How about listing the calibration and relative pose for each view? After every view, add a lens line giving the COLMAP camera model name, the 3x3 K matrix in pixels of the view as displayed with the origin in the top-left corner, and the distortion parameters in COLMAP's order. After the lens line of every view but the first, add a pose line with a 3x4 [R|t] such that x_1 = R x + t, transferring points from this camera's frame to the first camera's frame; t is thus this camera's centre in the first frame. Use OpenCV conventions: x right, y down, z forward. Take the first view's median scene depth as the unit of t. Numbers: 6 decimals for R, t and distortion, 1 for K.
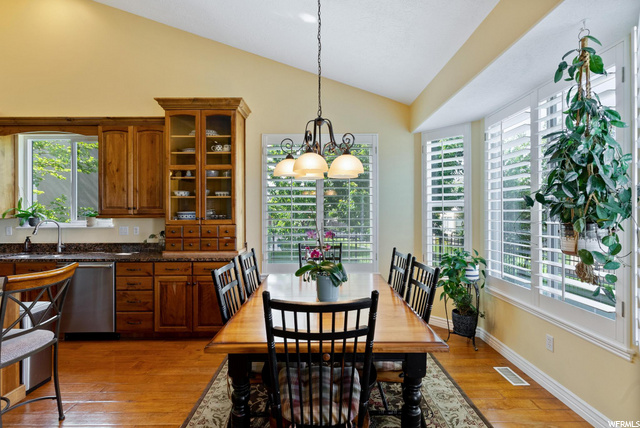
lens RADIAL K [[305.7, 0, 321.9], [0, 305.7, 210.4], [0, 0, 1]] dist [-0.001381, 0.000788]
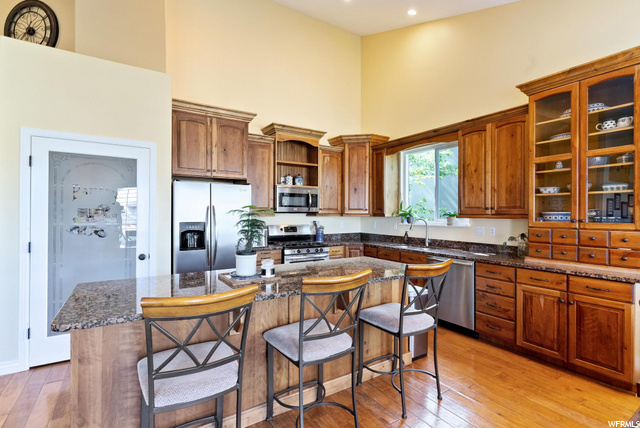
lens RADIAL K [[305.7, 0, 319.9], [0, 305.7, 213.9], [0, 0, 1]] dist [-0.001381, 0.000788]
pose [[0.531250, 0.007970, -0.847178, -0.088031], [0.000473, 0.999953, 0.009704, 0.001248], [0.847215, -0.005556, 0.531221, 0.027019]]
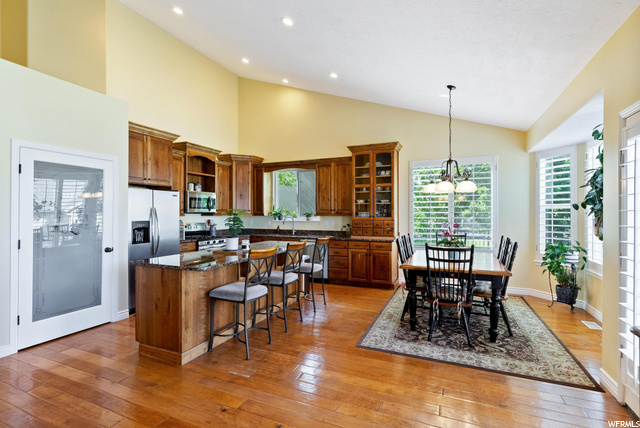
lens RADIAL K [[305.7, 0, 319.5], [0, 305.7, 214.1], [0, 0, 1]] dist [-0.001381, 0.000788]
pose [[0.912993, 0.004221, -0.407952, 0.017689], [-0.000023, 0.999947, 0.010295, -0.003495], [0.407974, -0.009390, 0.912945, -0.640531]]
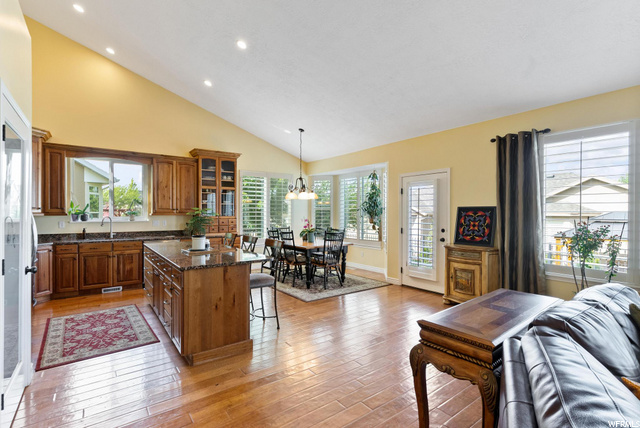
lens RADIAL K [[305.7, 0, 323.3], [0, 305.7, 213.4], [0, 0, 1]] dist [-0.001381, 0.000788]
pose [[0.800977, 0.004413, 0.598679, -1.014666], [-0.008641, 0.999954, 0.004190, 0.001339], [-0.598633, -0.008529, 0.800978, -0.889943]]
